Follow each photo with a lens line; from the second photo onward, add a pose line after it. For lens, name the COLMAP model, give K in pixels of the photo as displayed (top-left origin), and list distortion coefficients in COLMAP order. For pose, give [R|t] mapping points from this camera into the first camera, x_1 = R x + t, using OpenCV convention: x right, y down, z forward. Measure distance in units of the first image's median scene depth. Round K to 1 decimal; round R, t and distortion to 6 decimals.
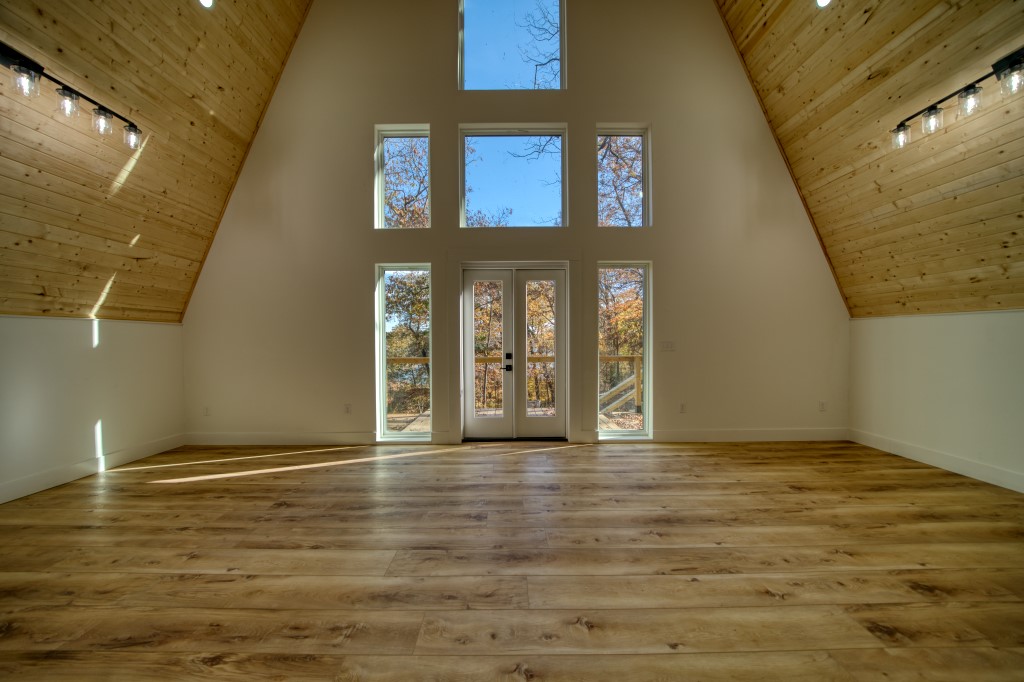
lens RADIAL K [[354.1, 0, 508.7], [0, 354.1, 342.9], [0, 0, 1]] dist [-0.028235, 0.003795]
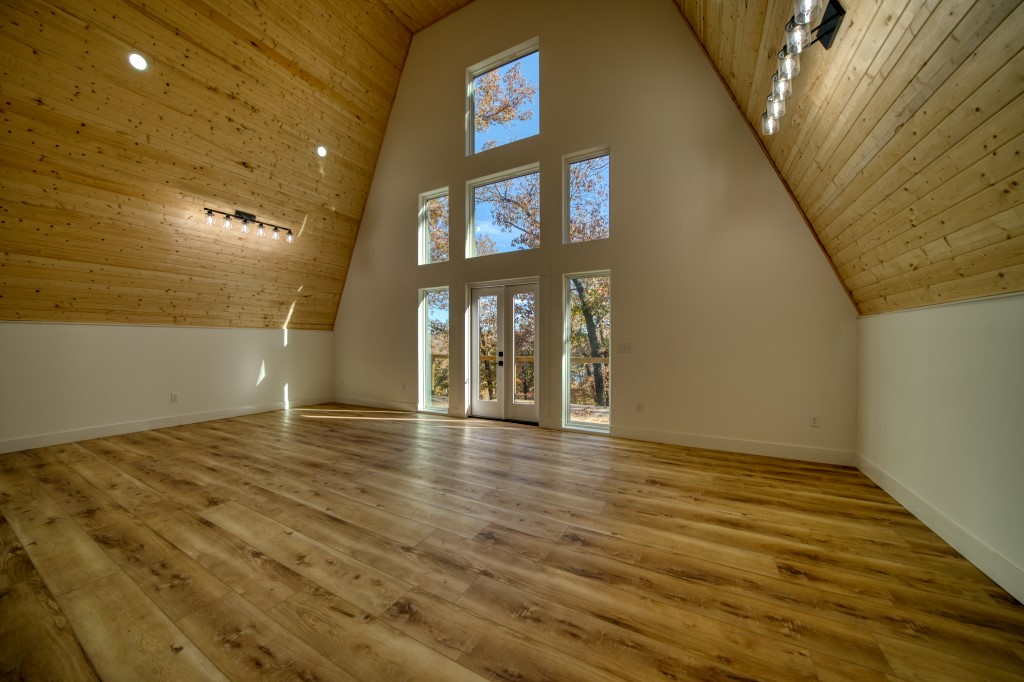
lens RADIAL K [[354.1, 0, 508.7], [0, 354.1, 342.9], [0, 0, 1]] dist [-0.028235, 0.003795]
pose [[0.875599, 0.006554, -0.482995, 0.721460], [-0.010689, 0.999926, -0.005810, 0.004987], [0.482921, 0.010250, 0.875604, -0.113696]]
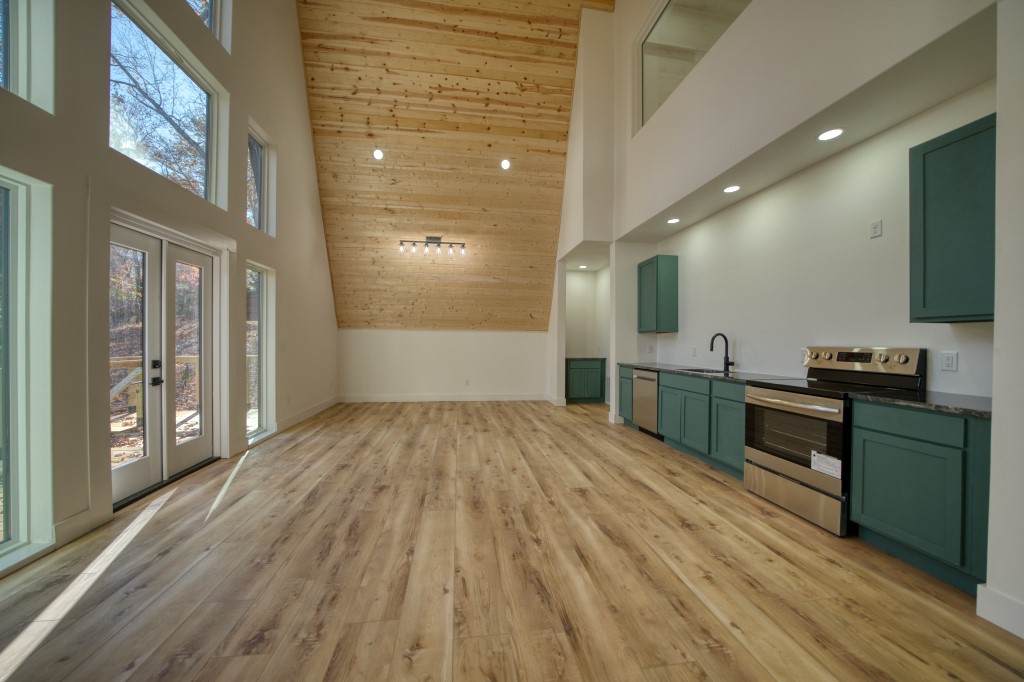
lens RADIAL K [[354.1, 0, 508.7], [0, 354.1, 342.9], [0, 0, 1]] dist [-0.028235, 0.003795]
pose [[-0.142123, -0.000988, 0.989849, -0.856226], [0.008529, 0.999961, 0.002223, 0.000776], [-0.989812, 0.008758, -0.142109, 0.472336]]
